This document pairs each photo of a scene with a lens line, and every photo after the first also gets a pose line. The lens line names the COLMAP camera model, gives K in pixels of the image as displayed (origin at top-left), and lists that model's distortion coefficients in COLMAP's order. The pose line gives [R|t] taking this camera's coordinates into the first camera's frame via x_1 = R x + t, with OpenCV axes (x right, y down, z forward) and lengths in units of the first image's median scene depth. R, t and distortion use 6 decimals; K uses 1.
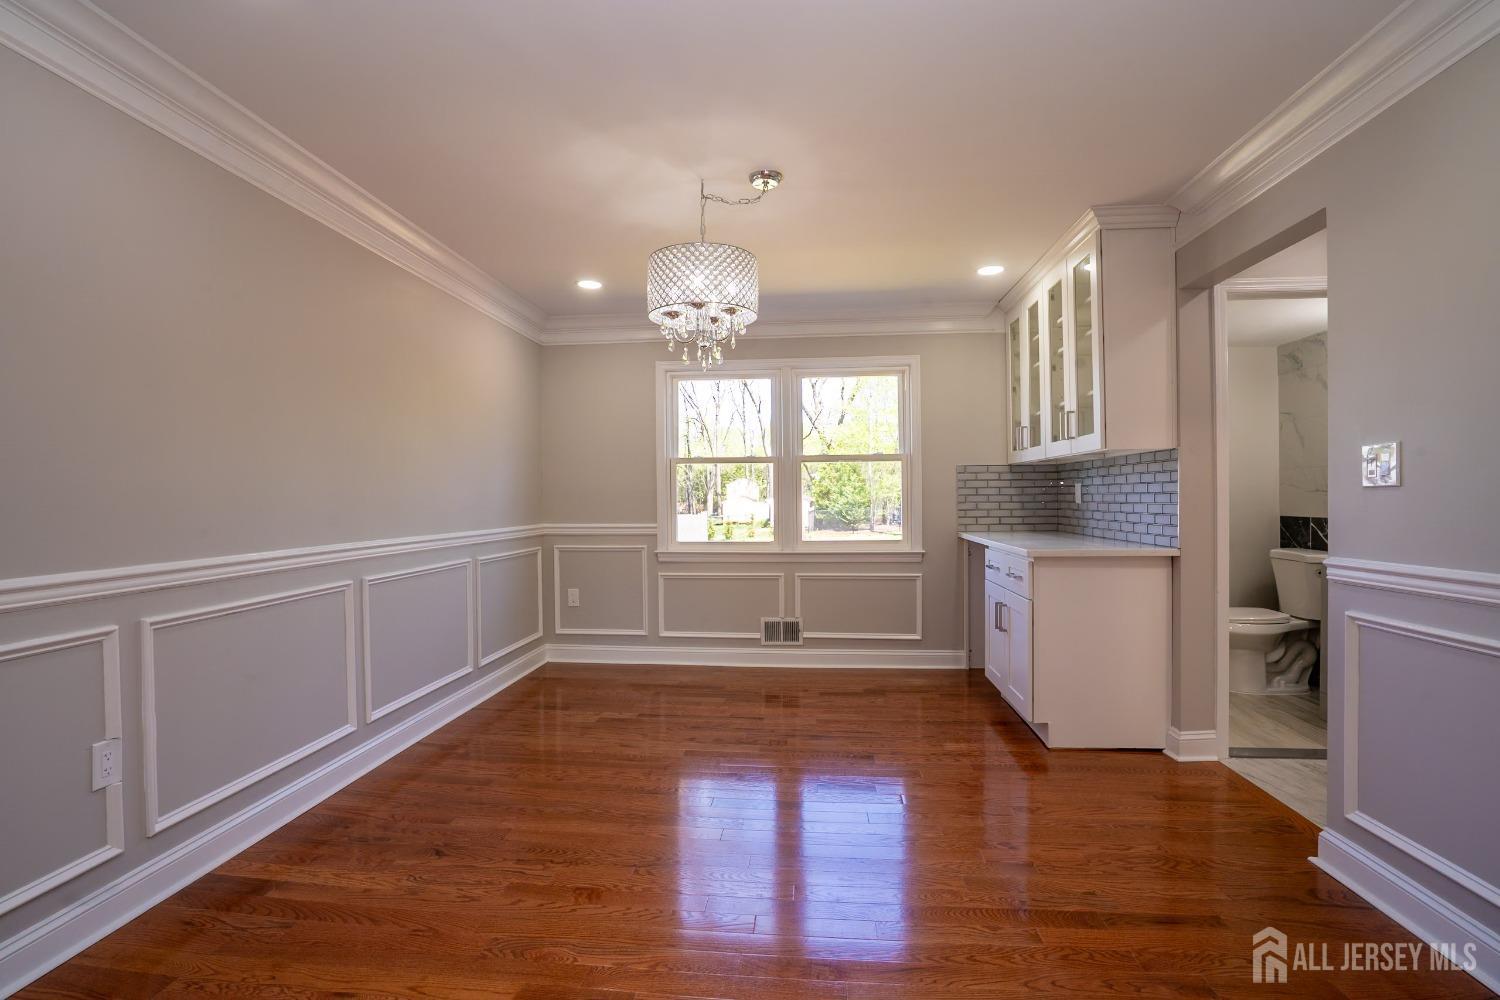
lens RADIAL K [[695.4, 0, 742.9], [0, 695.4, 499.3], [0, 0, 1]] dist [-0.064284, 0.026724]
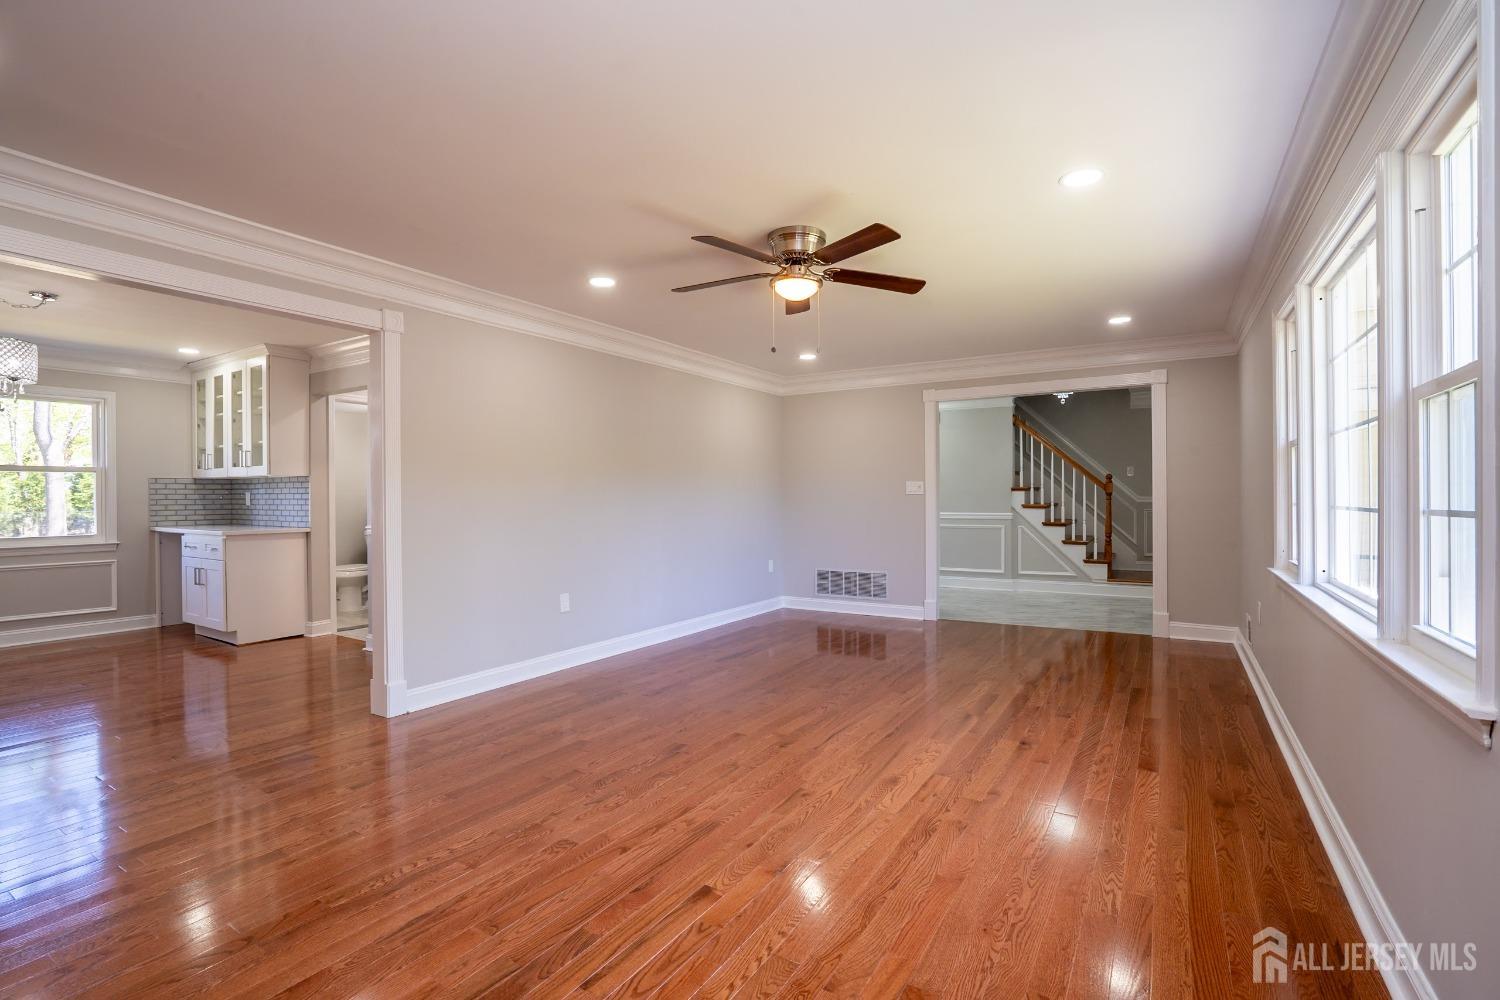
lens RADIAL K [[695.4, 0, 742.9], [0, 695.4, 499.3], [0, 0, 1]] dist [-0.064284, 0.026724]
pose [[0.439127, 0.003636, 0.898418, -0.429396], [0.001193, 0.999989, -0.004630, 0.001024], [-0.898424, 0.003105, 0.439118, -0.737437]]
